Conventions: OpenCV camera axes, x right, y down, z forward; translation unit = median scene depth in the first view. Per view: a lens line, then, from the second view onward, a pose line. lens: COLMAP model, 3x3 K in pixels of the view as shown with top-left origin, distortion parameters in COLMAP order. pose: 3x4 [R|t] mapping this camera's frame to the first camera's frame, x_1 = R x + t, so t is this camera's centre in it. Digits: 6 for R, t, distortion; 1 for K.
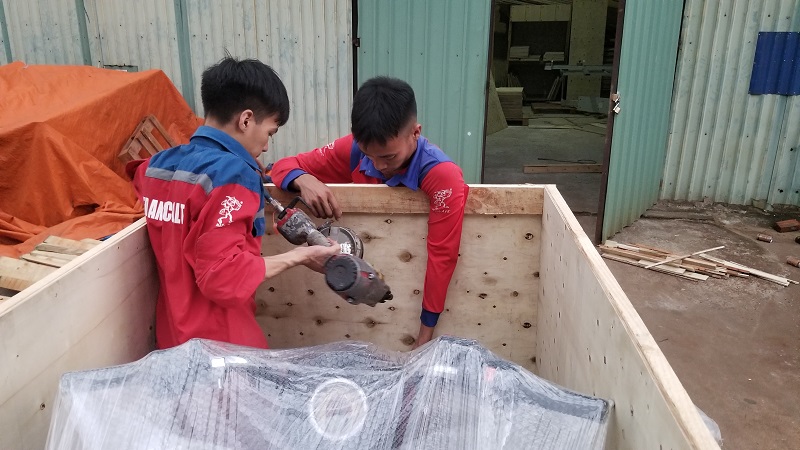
lens RADIAL K [[651.2, 0, 403.1], [0, 651.2, 221.0], [0, 0, 1]] dist [0.017232, -0.057017]
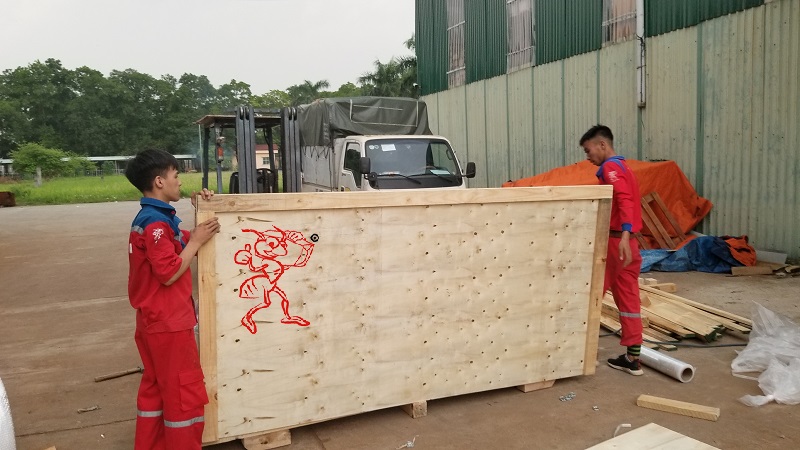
lens RADIAL K [[651.2, 0, 399.1], [0, 651.2, 217.0], [0, 0, 1]] dist [0.017232, -0.057017]
pose [[0.531887, 0.054234, -0.845077, 0.505307], [-0.211039, 0.974949, -0.070259, 0.105306], [0.820097, 0.215714, 0.530009, -0.183761]]
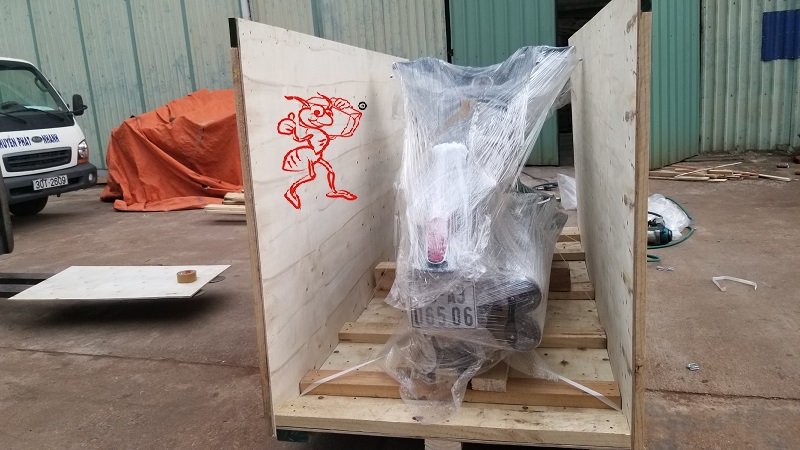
lens RADIAL K [[651.2, 0, 411.4], [0, 651.2, 199.8], [0, 0, 1]] dist [0.017232, -0.057017]
pose [[0.991438, -0.064509, -0.113528, -0.019884], [0.049600, 0.990328, -0.129575, 0.198077], [0.120789, 0.122835, 0.985049, -0.293166]]
